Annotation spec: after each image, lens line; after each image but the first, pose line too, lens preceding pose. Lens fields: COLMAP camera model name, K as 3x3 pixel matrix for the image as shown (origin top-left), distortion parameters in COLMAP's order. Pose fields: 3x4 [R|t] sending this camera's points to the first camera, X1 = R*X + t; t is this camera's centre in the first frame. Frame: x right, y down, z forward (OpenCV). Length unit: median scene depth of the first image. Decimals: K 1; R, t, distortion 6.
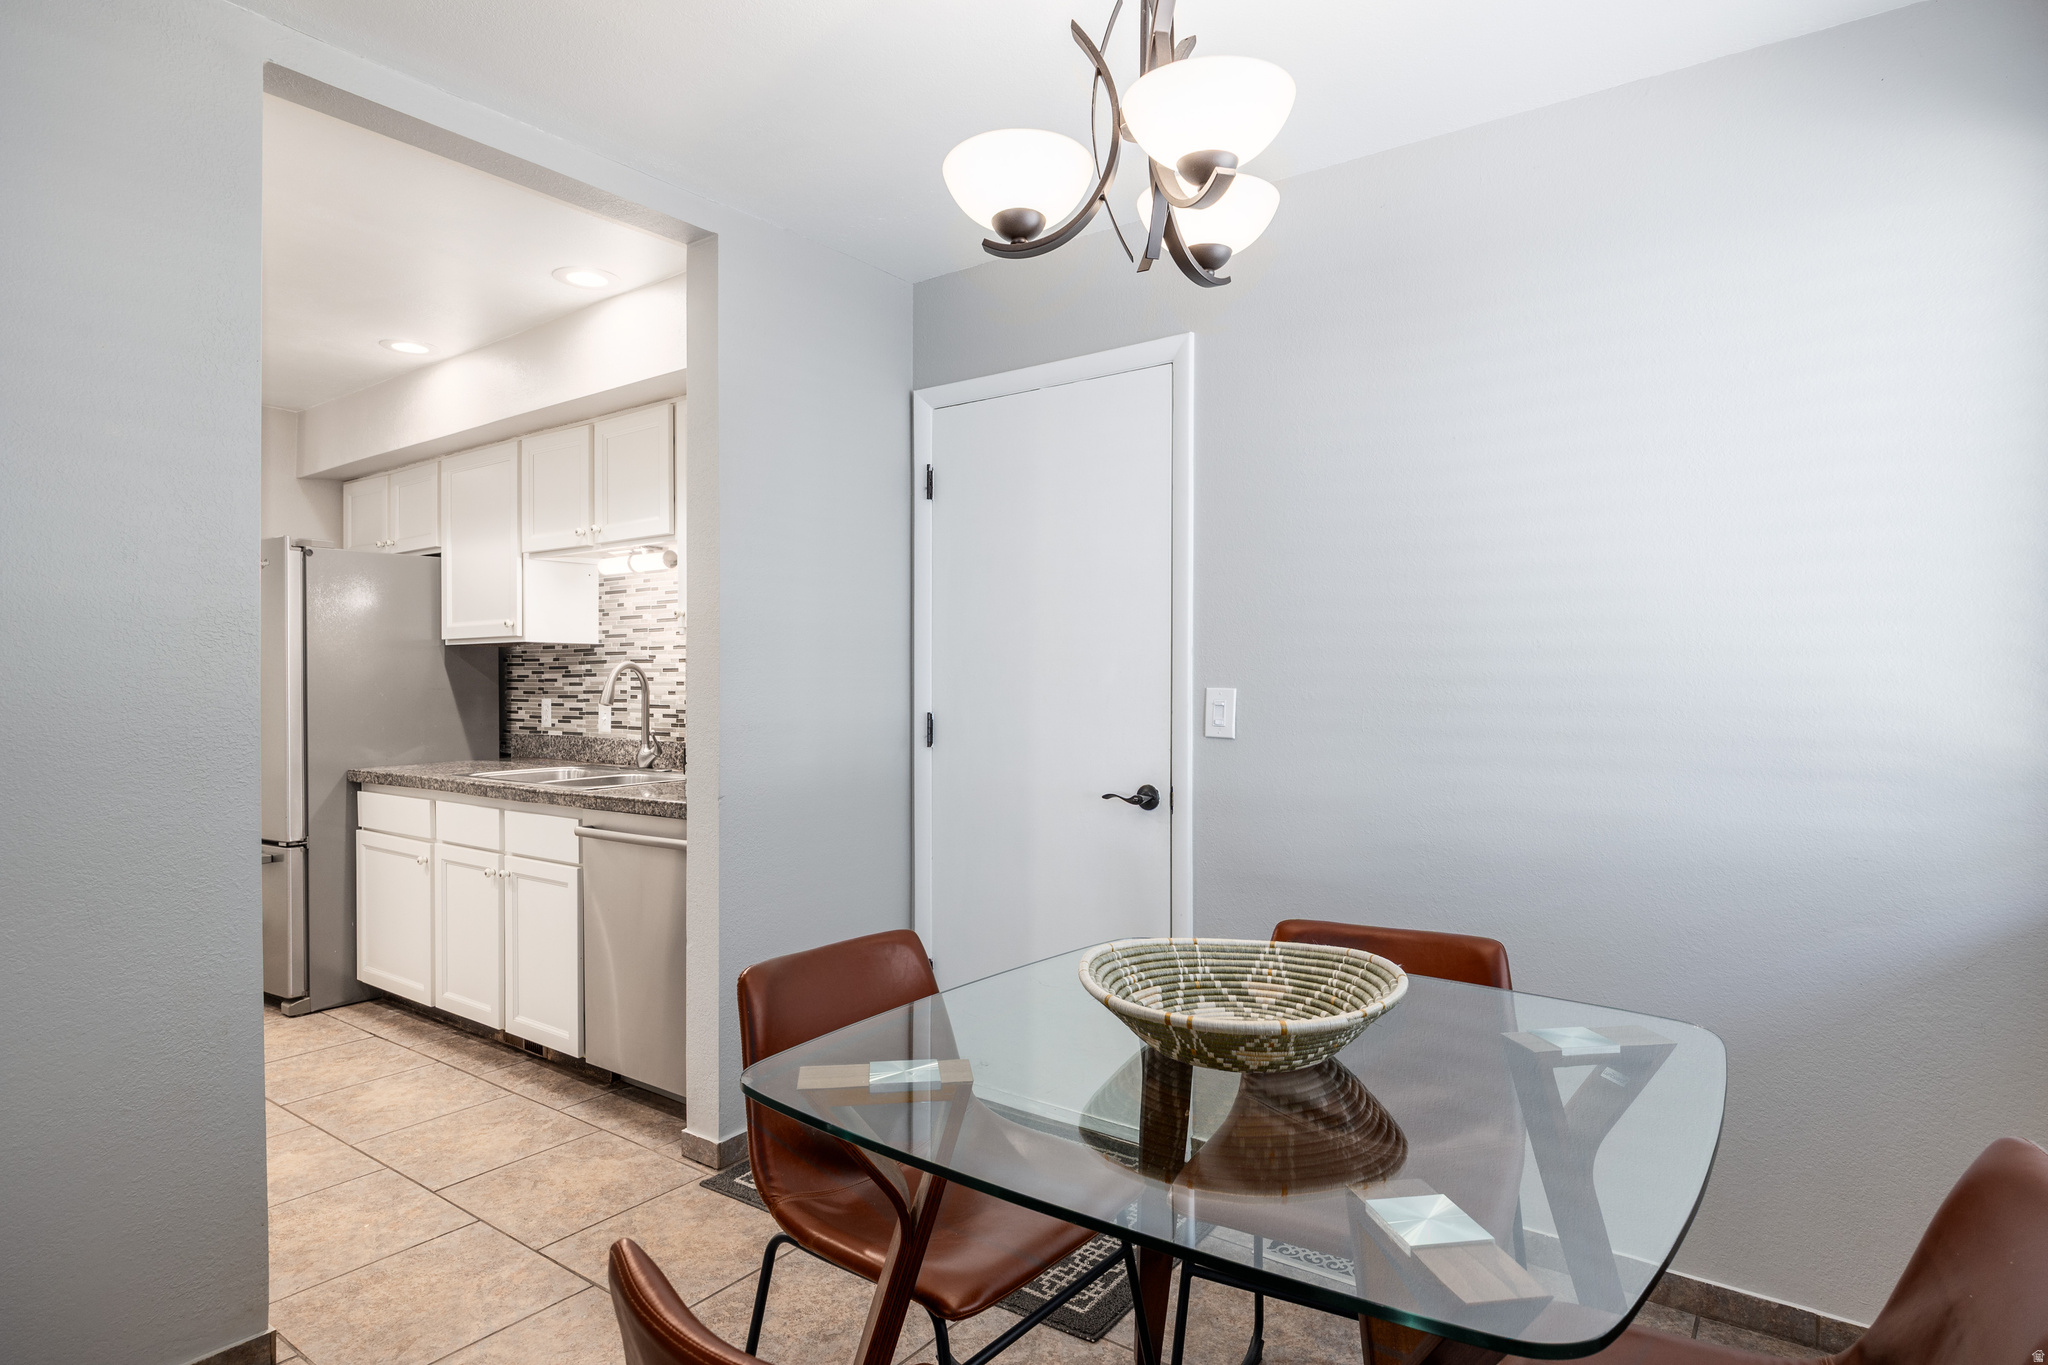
lens RADIAL K [[1110.4, 0, 1024.0], [0, 1110.4, 682.5], [0, 0, 1]] dist [-0.001686, 0.000144]
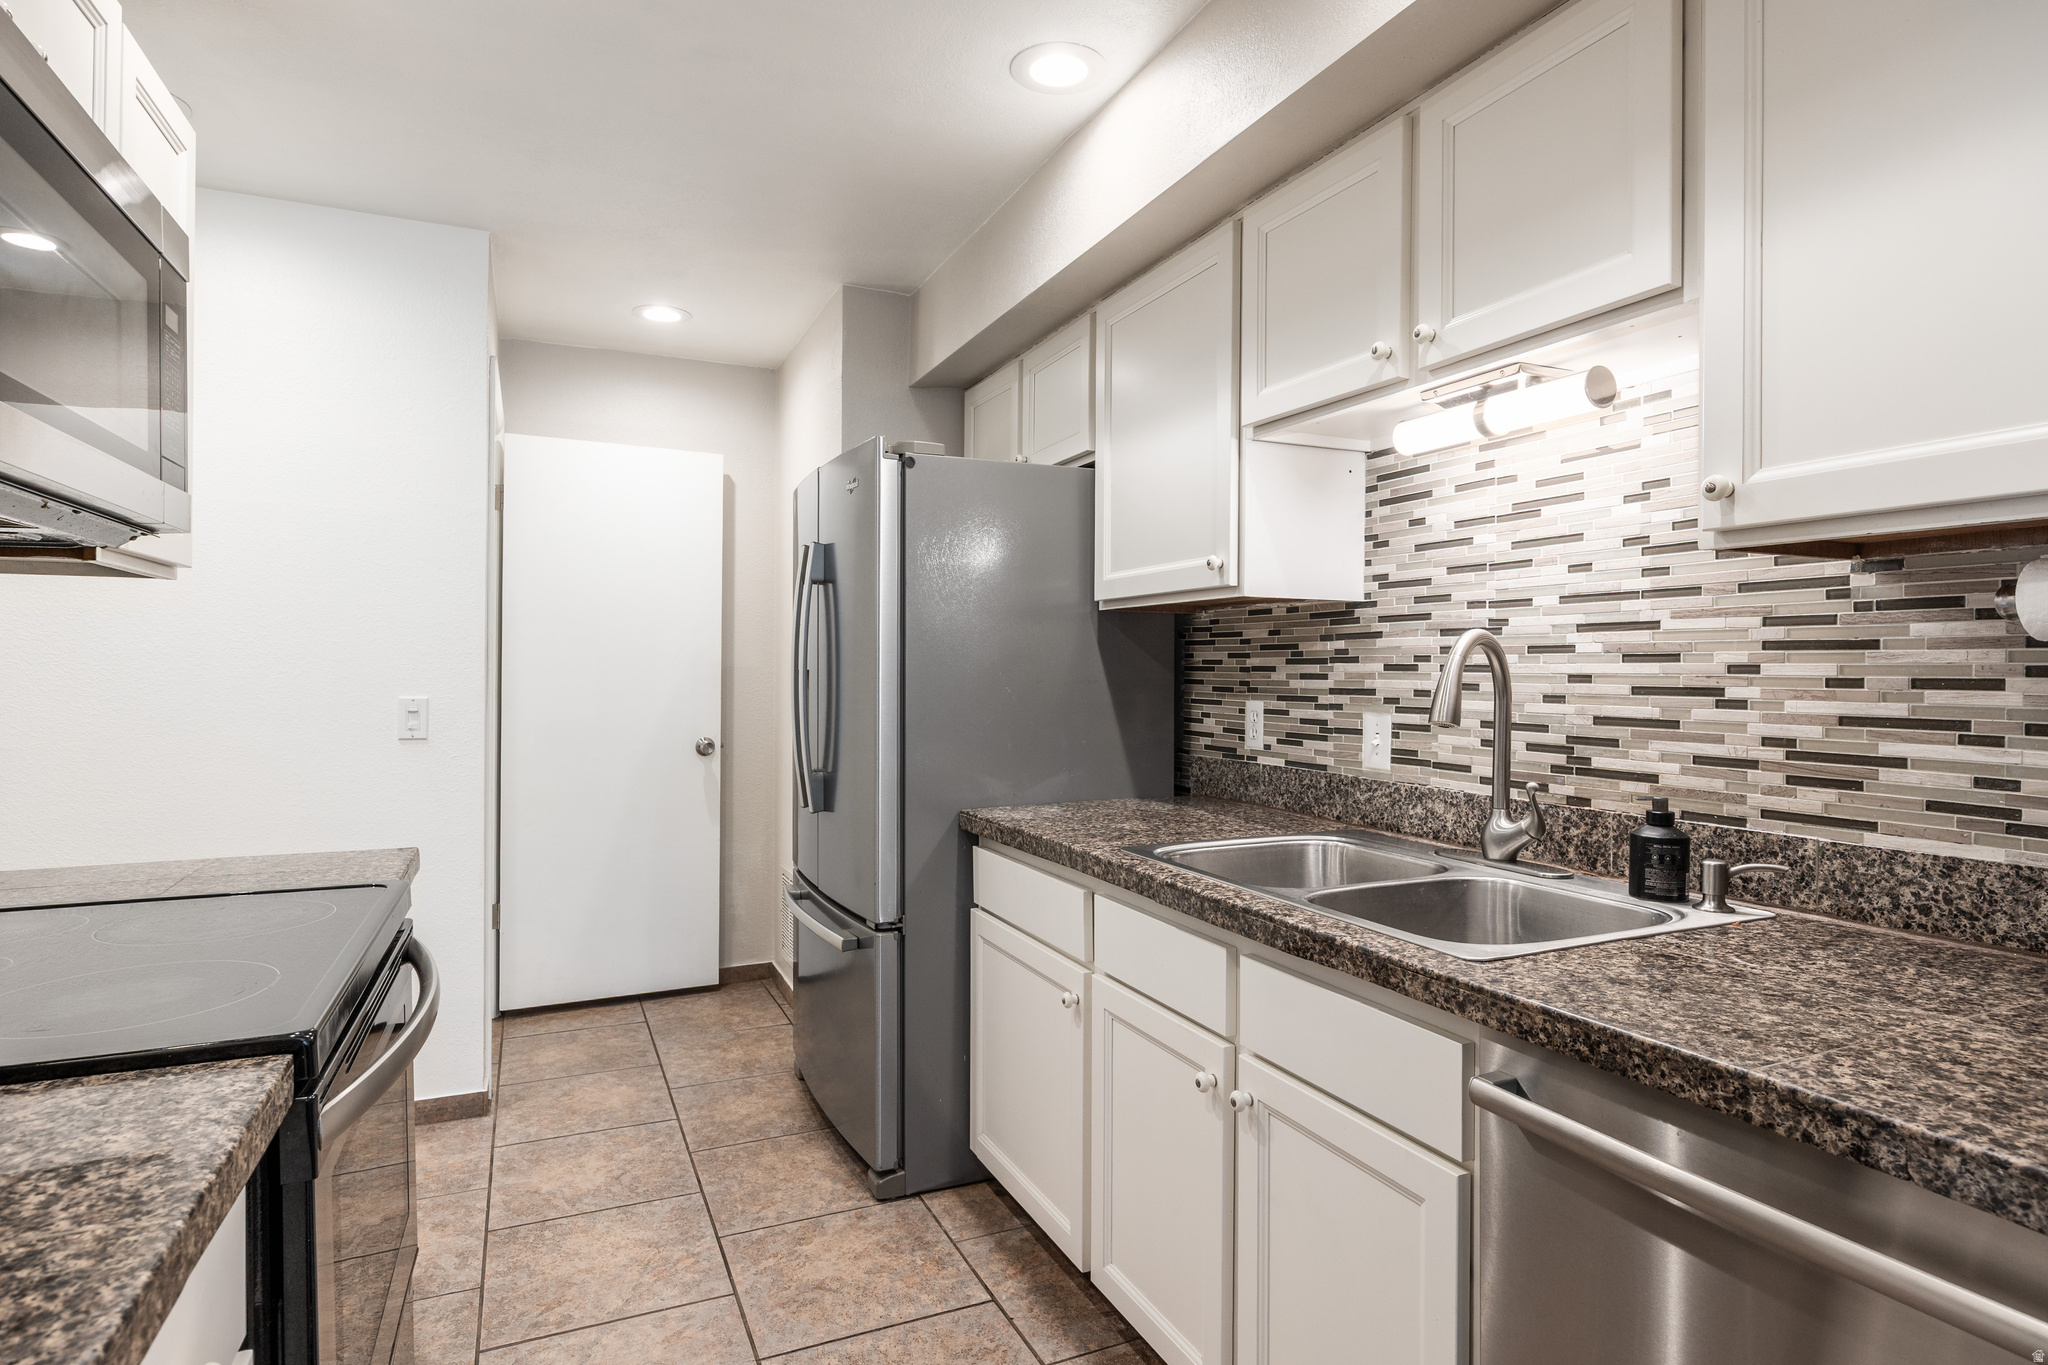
lens RADIAL K [[1110.4, 0, 1024.0], [0, 1110.4, 682.5], [0, 0, 1]] dist [-0.001686, 0.000144]
pose [[0.872843, 0.014025, -0.487799, -0.272599], [-0.009441, 0.999885, 0.011854, -0.000647], [0.487909, -0.005741, 0.872875, 0.469771]]
